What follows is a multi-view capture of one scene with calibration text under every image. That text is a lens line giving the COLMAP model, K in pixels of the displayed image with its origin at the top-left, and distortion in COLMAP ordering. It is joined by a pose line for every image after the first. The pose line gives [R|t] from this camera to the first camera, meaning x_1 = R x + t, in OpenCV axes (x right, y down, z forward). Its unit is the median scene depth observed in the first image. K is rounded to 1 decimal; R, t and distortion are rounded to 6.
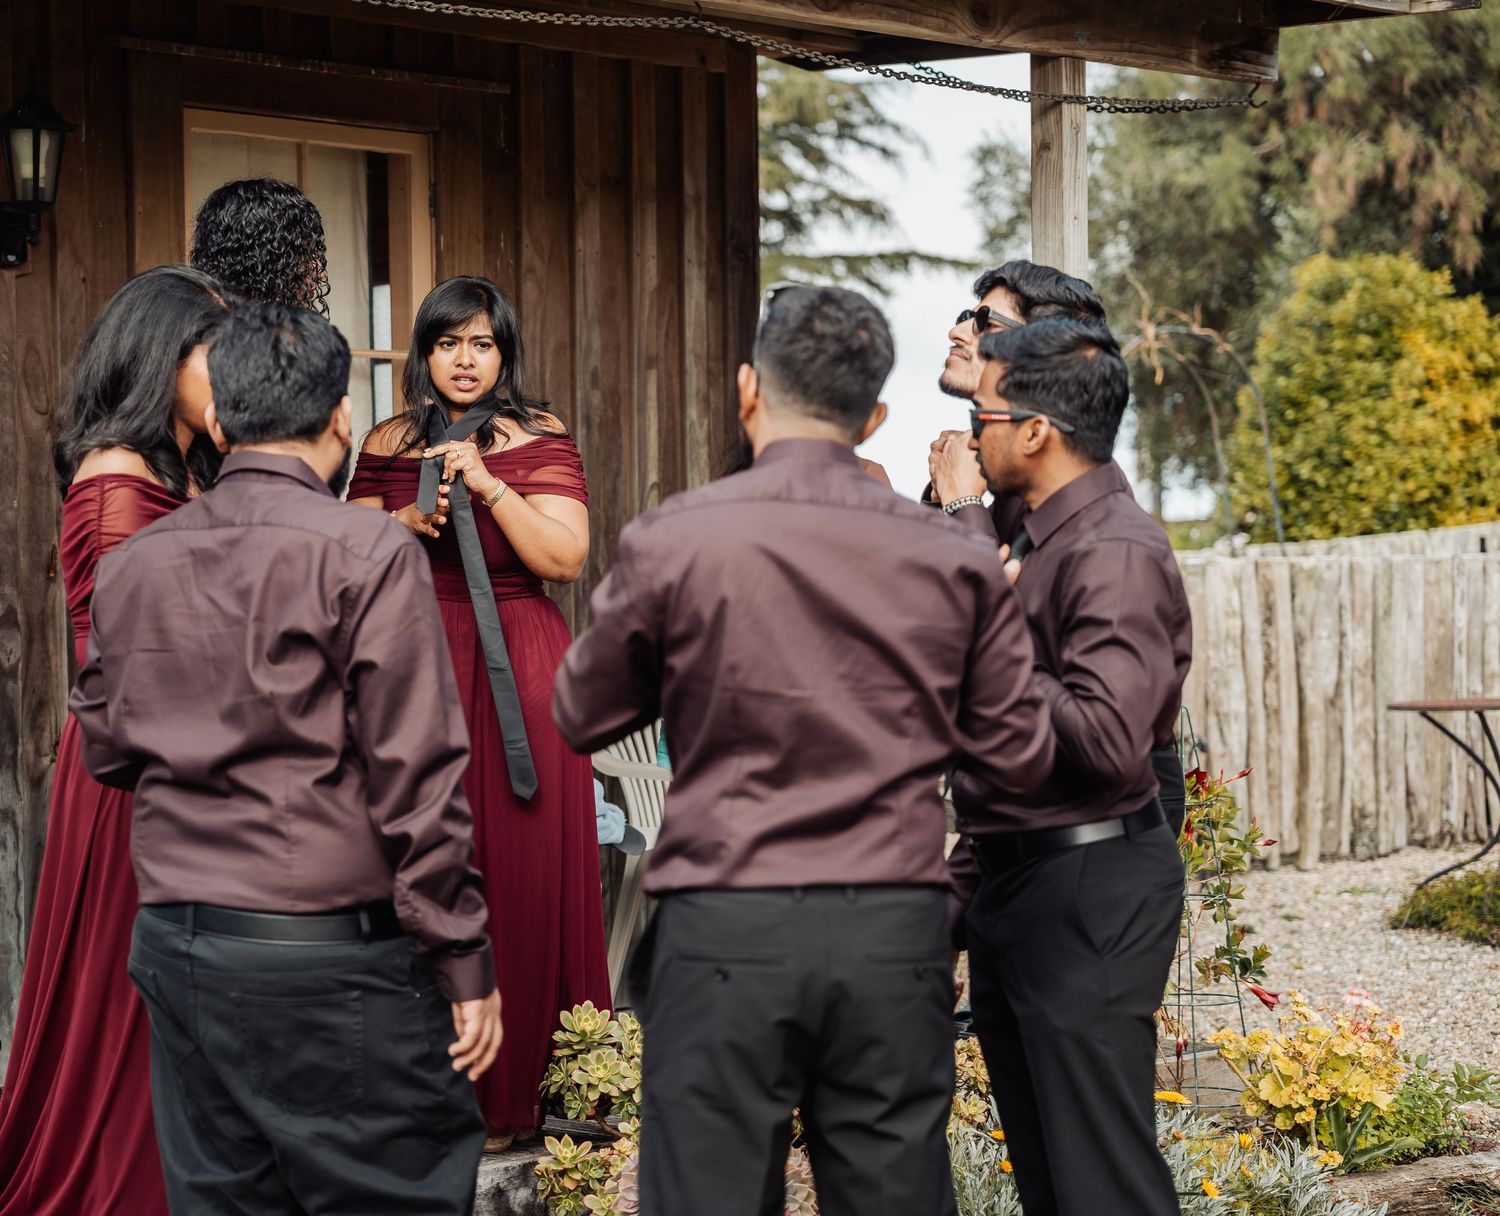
lens RADIAL K [[3391.1, 0, 752.1], [0, 3391.1, 615.1], [0, 0, 1]] dist [0.318291, 0.000000]
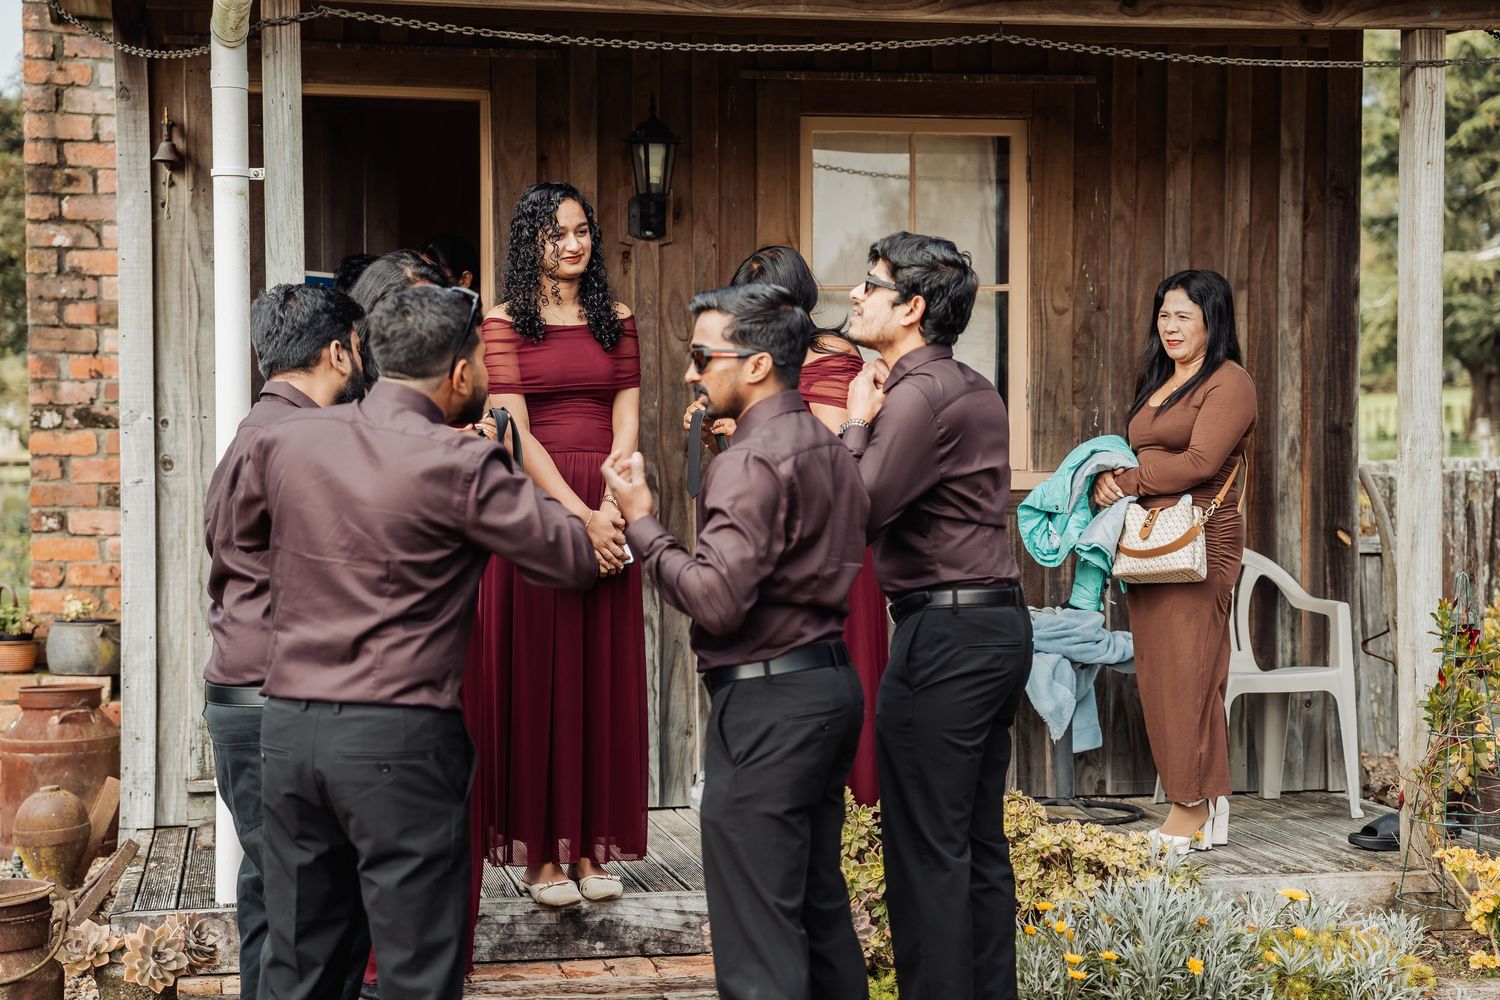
lens RADIAL K [[2608.9, 0, 750.3], [0, 2608.9, 497.3], [0, 0, 1]] dist [0.209231, 0.000000]
pose [[0.867587, 0.018722, -0.496934, 0.352109], [-0.011493, 0.999779, 0.017601, -0.012573], [0.497153, -0.009559, 0.867610, 0.073055]]
